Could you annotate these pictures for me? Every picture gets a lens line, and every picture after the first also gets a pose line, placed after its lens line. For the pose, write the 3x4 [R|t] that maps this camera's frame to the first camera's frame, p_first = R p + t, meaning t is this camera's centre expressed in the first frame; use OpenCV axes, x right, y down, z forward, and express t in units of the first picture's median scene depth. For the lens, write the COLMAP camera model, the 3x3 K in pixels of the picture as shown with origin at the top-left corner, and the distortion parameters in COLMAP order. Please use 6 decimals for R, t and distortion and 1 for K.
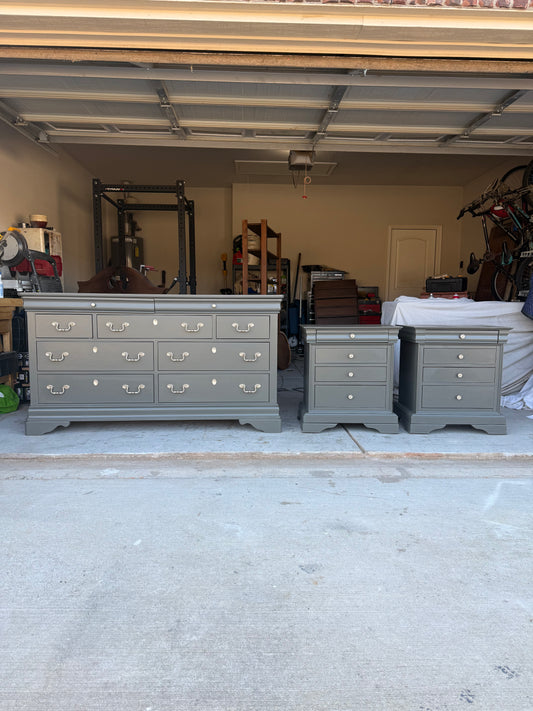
lens RADIAL K [[503.3, 0, 265.7], [0, 503.3, 360.3], [0, 0, 1]] dist [0.051628, -0.068209]
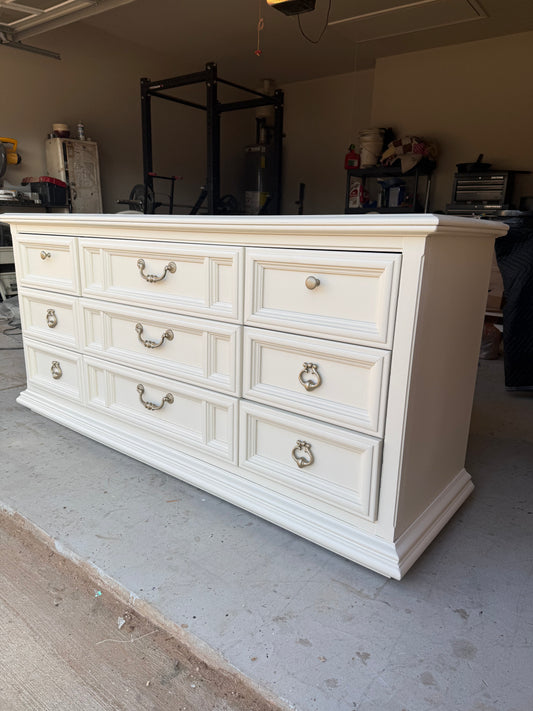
lens RADIAL K [[500.9, 0, 260.8], [0, 500.9, 356.9], [0, 0, 1]] dist [0.059625, -0.061246]
pose [[0.765251, 0.174671, -0.619581, 0.547944], [-0.090212, 0.982084, 0.165445, -0.034226], [0.637379, -0.070714, 0.767299, 0.435910]]
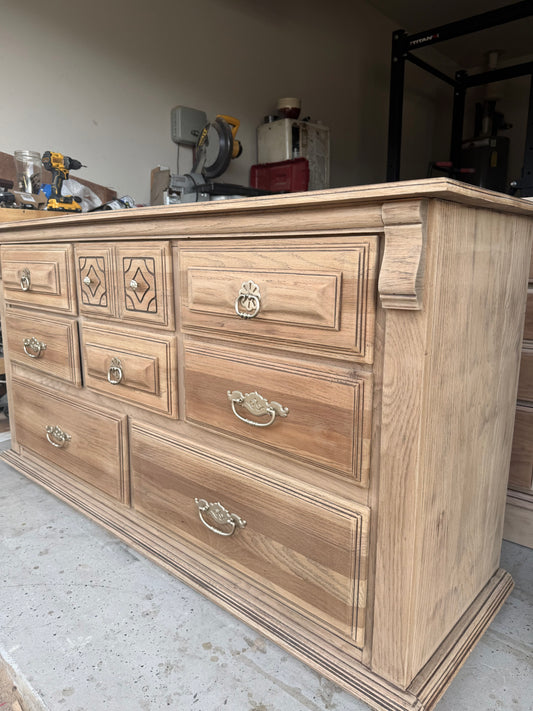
lens RADIAL K [[503.3, 0, 265.7], [0, 503.3, 360.3], [0, 0, 1]] dist [0.051628, -0.068209]
pose [[0.712427, 0.138762, -0.687890, 0.036557], [-0.071592, 0.989512, 0.125460, -0.027710], [0.698085, -0.040134, 0.714890, 0.476420]]
